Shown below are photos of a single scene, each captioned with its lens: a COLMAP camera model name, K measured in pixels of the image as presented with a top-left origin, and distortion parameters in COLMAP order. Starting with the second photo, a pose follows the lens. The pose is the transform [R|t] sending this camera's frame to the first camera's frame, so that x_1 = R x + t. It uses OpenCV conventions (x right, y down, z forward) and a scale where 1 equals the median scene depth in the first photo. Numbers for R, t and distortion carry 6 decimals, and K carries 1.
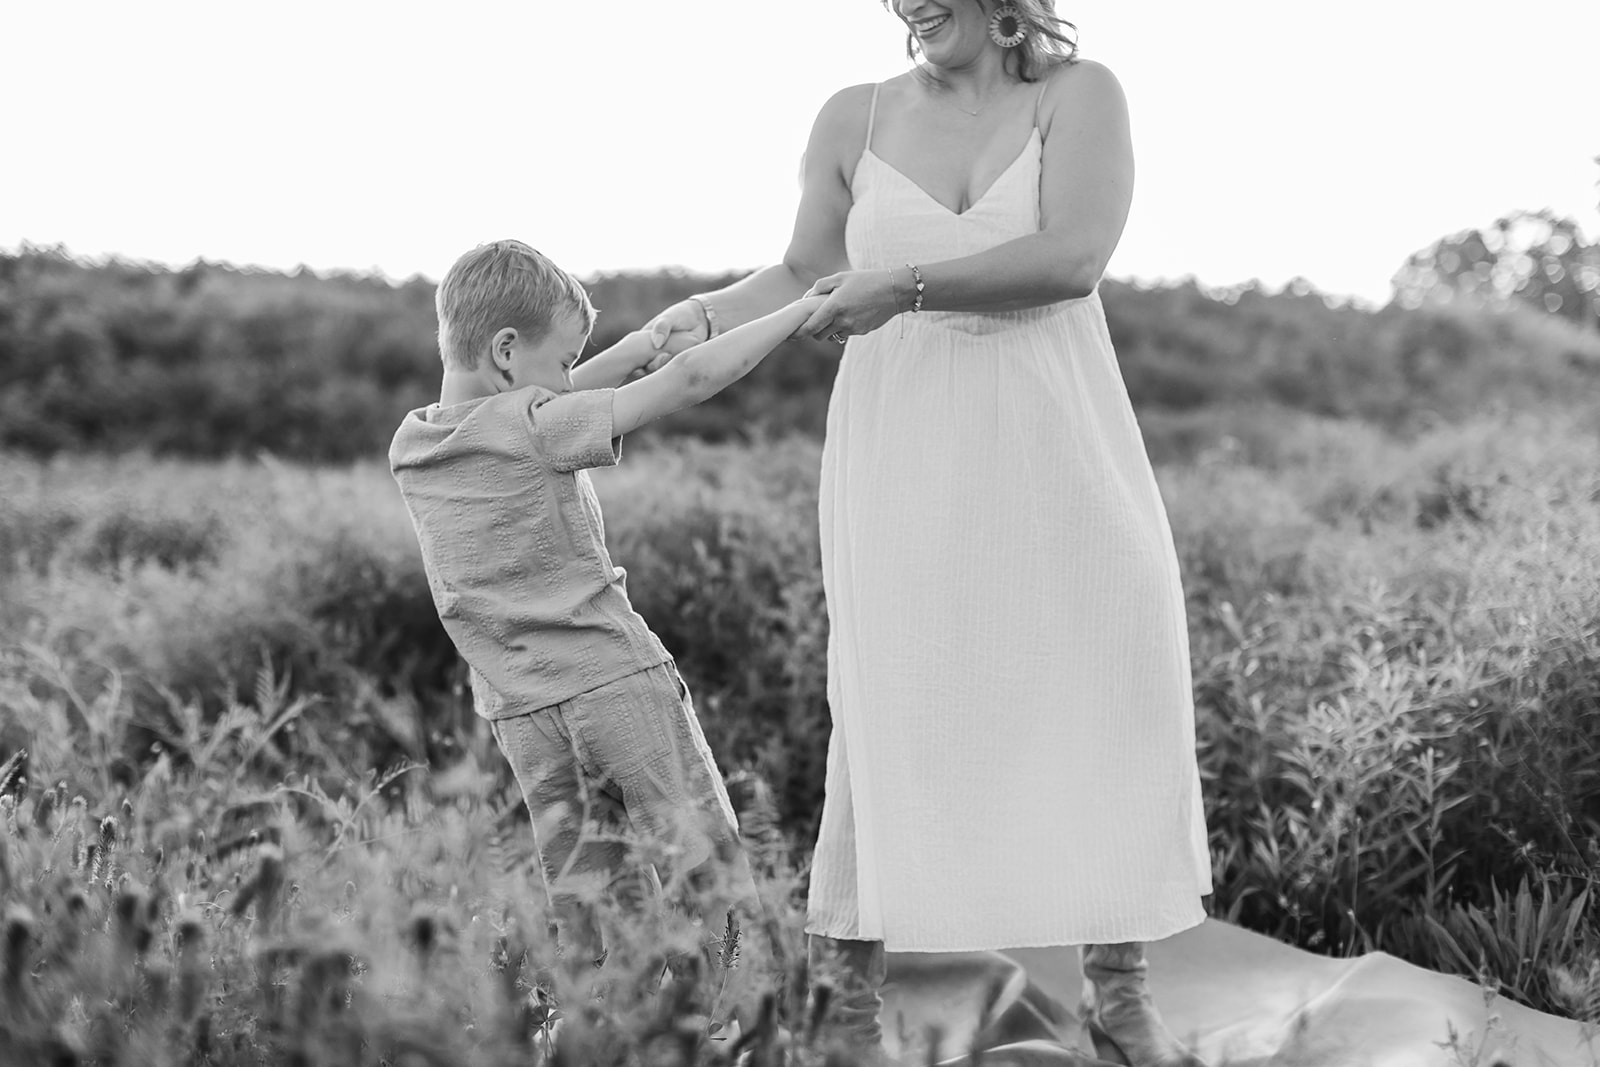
lens RADIAL K [[2423.7, 0, 800.0], [0, 2423.7, 533.5], [0, 0, 1]] dist [0.034791, -0.008522]
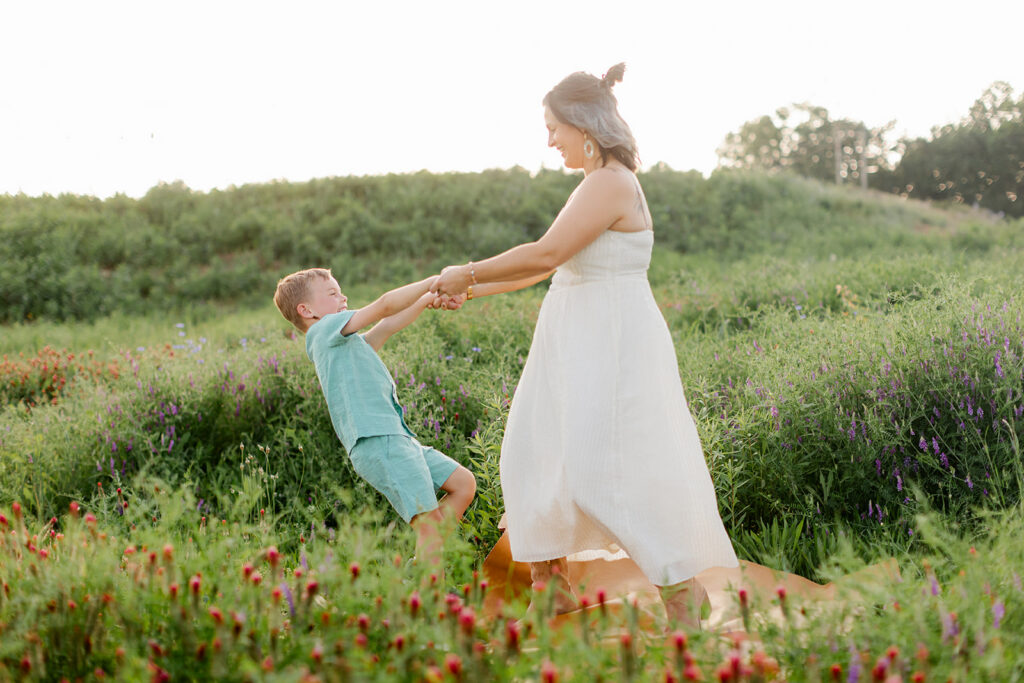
lens RADIAL K [[1551.2, 0, 512.0], [0, 1551.2, 341.5], [0, 0, 1]] dist [0.034791, -0.008522]
pose [[0.992567, -0.072298, 0.097895, -0.048797], [0.071261, 0.997359, 0.014055, -0.043050], [-0.098653, -0.006974, 0.995097, -0.300428]]
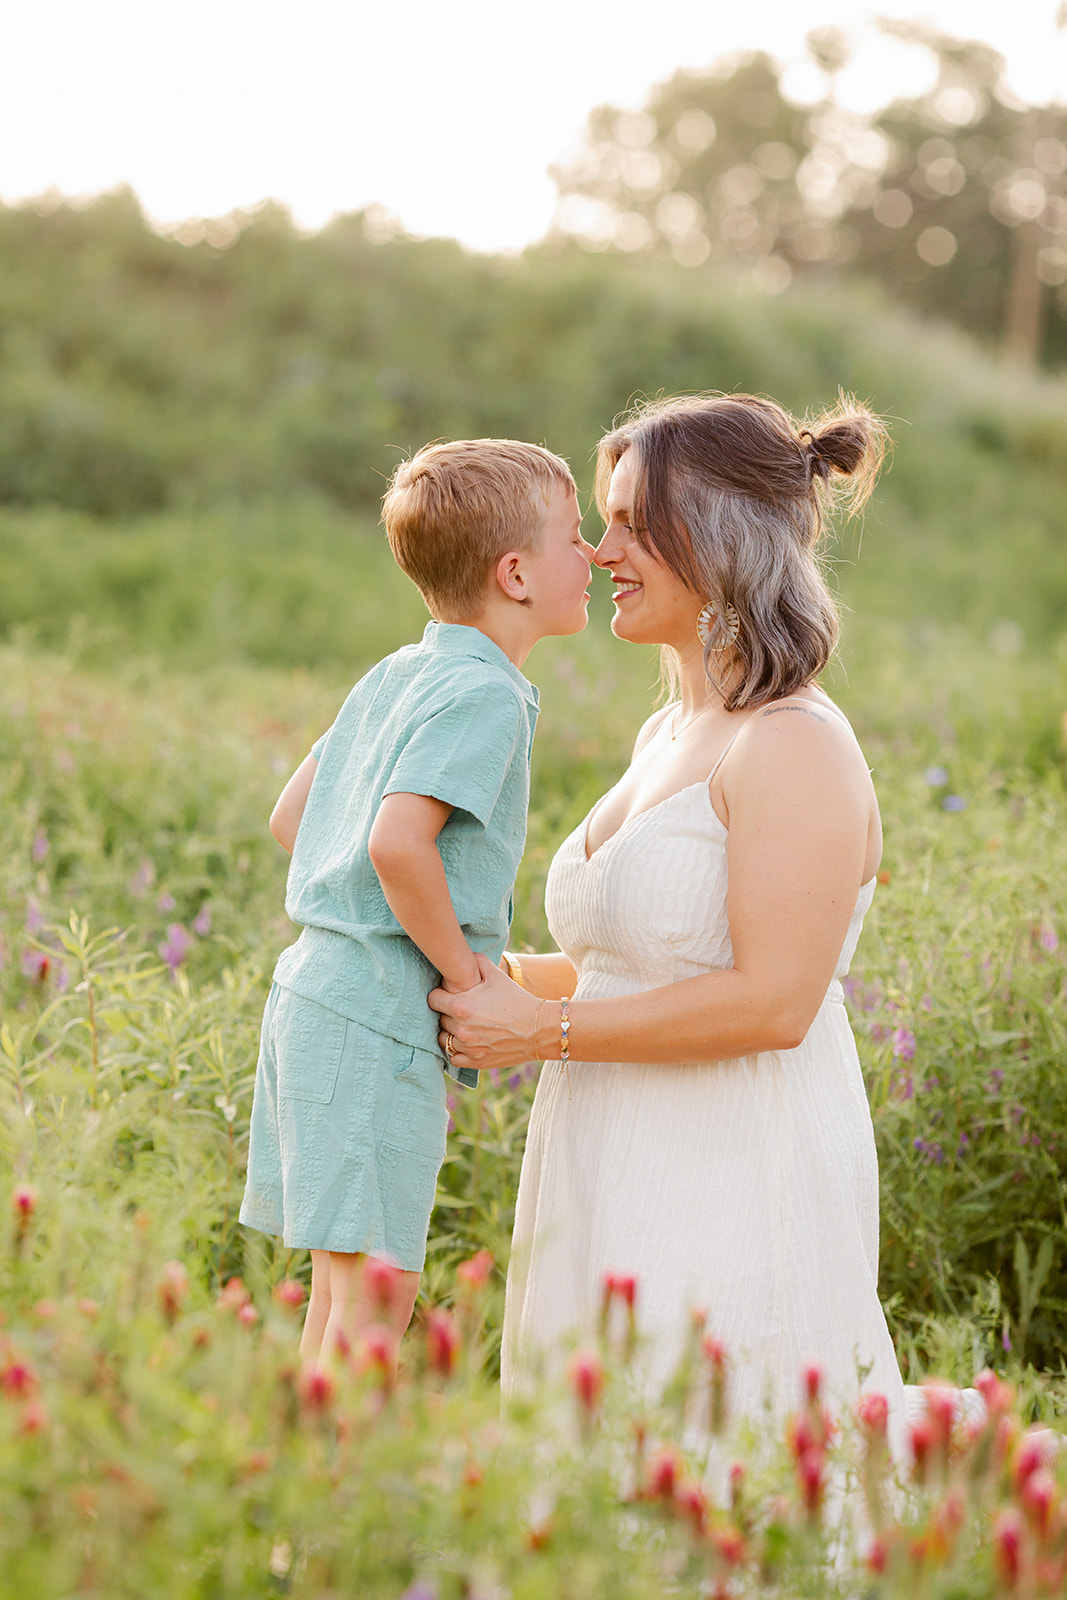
lens RADIAL K [[6553.6, 0, 533.5], [0, 6553.6, 800.0], [0, 0, 1]] dist [-0.119006, -0.258886]
pose [[0.970557, 0.029385, 0.239072, -0.252088], [-0.030181, 0.999544, -0.000331, -0.015035], [-0.238973, -0.006894, 0.971002, -0.794098]]
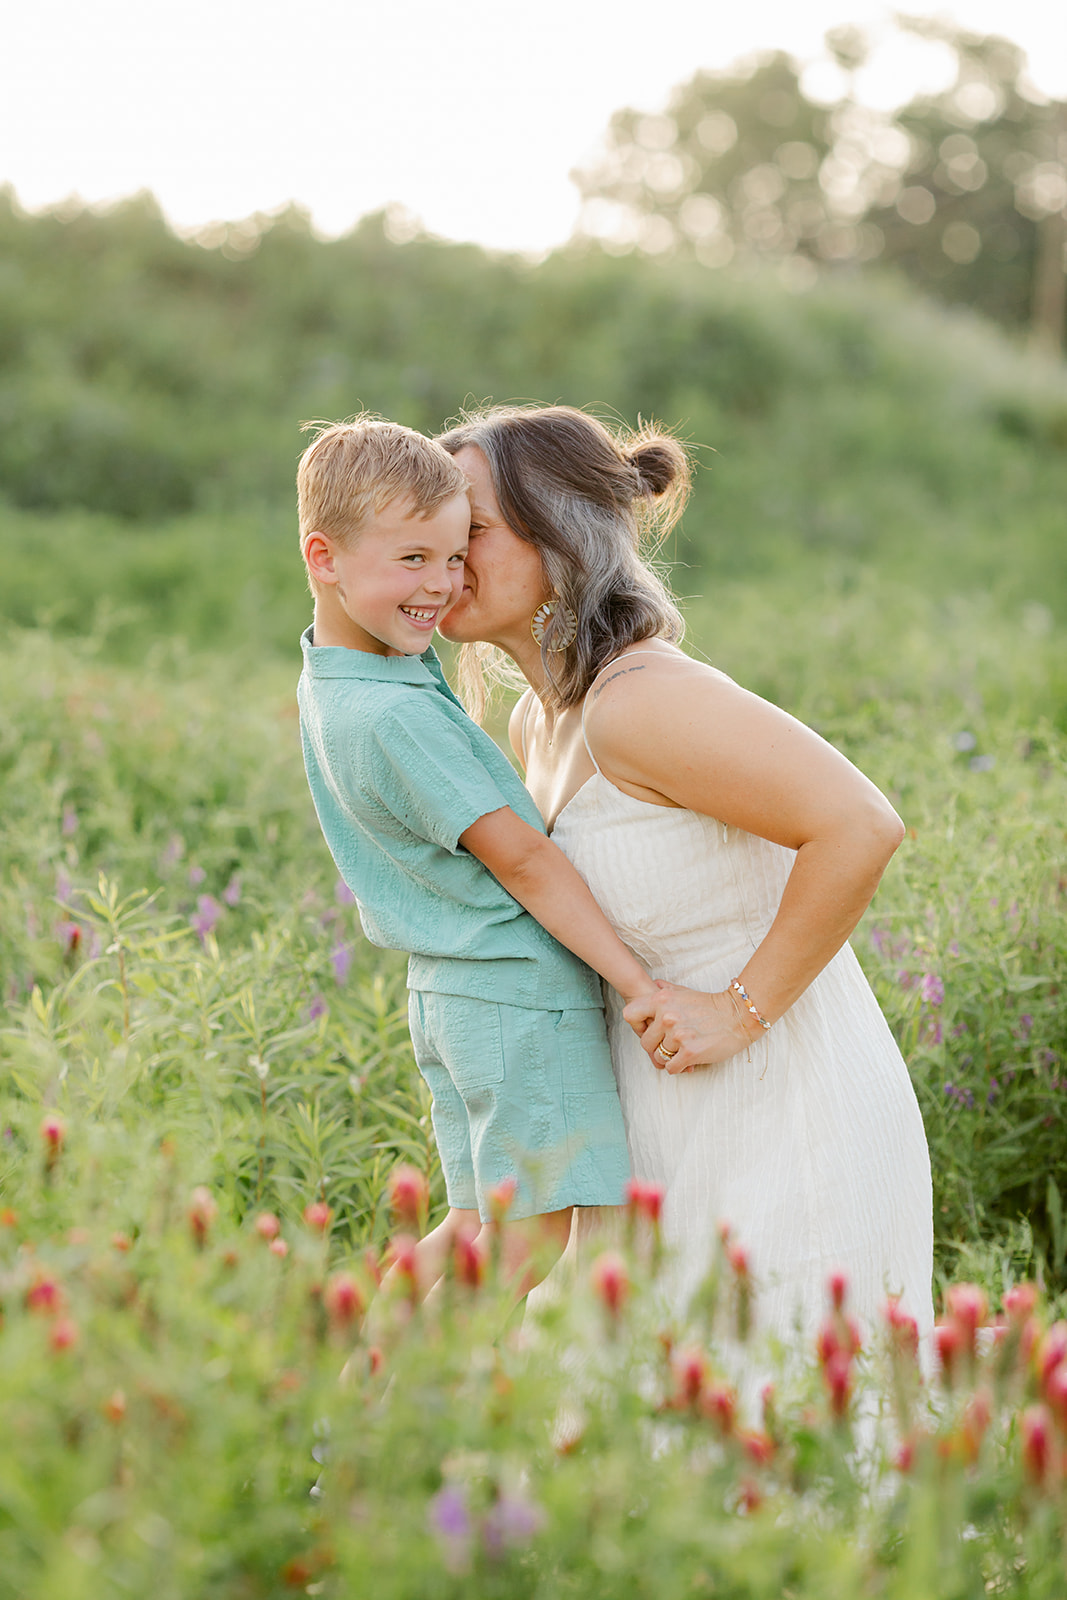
lens RADIAL K [[6553.6, 0, 533.5], [0, 6553.6, 800.0], [0, 0, 1]] dist [-0.119006, -0.258886]
pose [[0.972319, 0.008065, 0.233518, -0.250180], [-0.007913, 0.999967, -0.001587, 0.000171], [-0.233523, -0.000305, 0.972351, -0.802569]]
